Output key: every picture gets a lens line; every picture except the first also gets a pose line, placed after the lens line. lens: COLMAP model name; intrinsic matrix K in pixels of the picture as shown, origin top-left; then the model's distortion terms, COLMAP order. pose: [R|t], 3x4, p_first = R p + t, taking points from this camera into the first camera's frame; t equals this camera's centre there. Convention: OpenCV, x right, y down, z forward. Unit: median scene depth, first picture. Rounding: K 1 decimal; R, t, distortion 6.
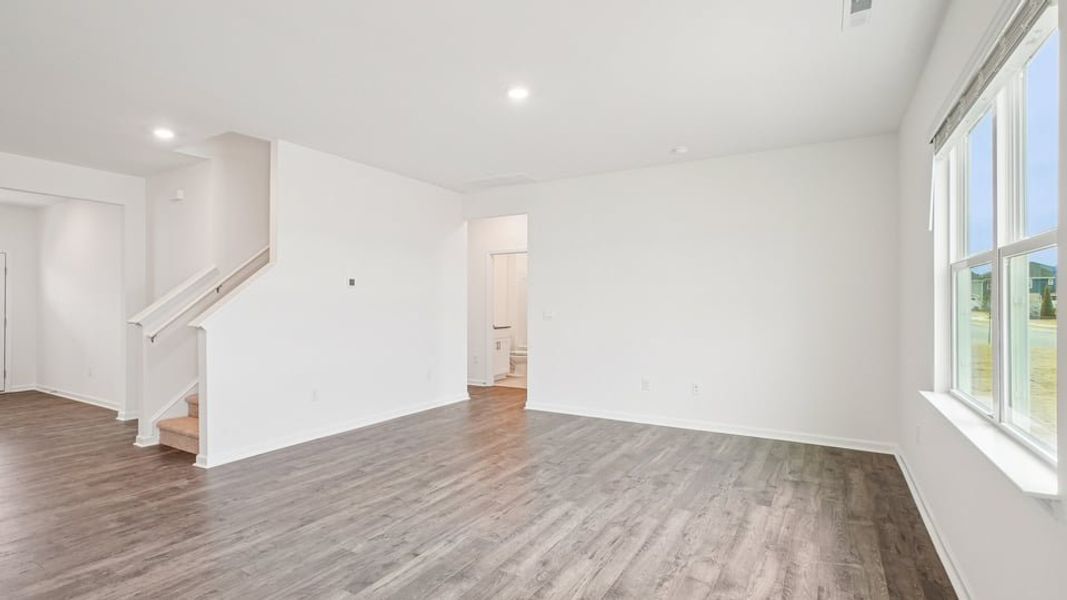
lens RADIAL K [[504.0, 0, 531.2], [0, 504.0, 302.6], [0, 0, 1]] dist [0.004663, 0.001052]
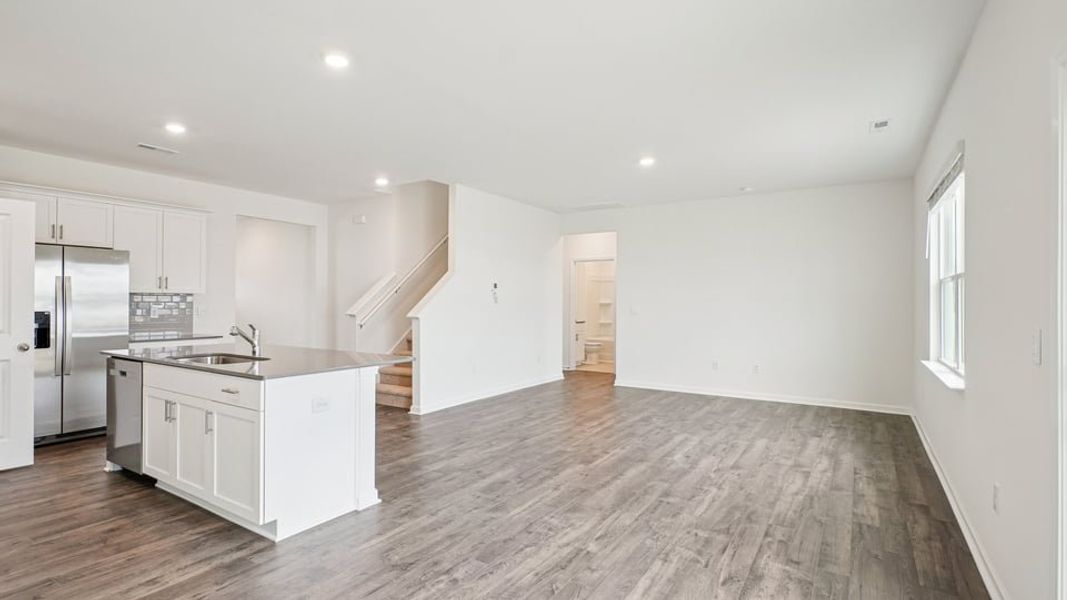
lens RADIAL K [[504.0, 0, 534.9], [0, 504.0, 299.1], [0, 0, 1]] dist [0.004663, 0.001052]
pose [[0.999199, 0.005488, -0.039643, -0.287869], [-0.005642, 0.999977, -0.003786, -0.000654], [0.039621, 0.004007, 0.999207, -0.485009]]
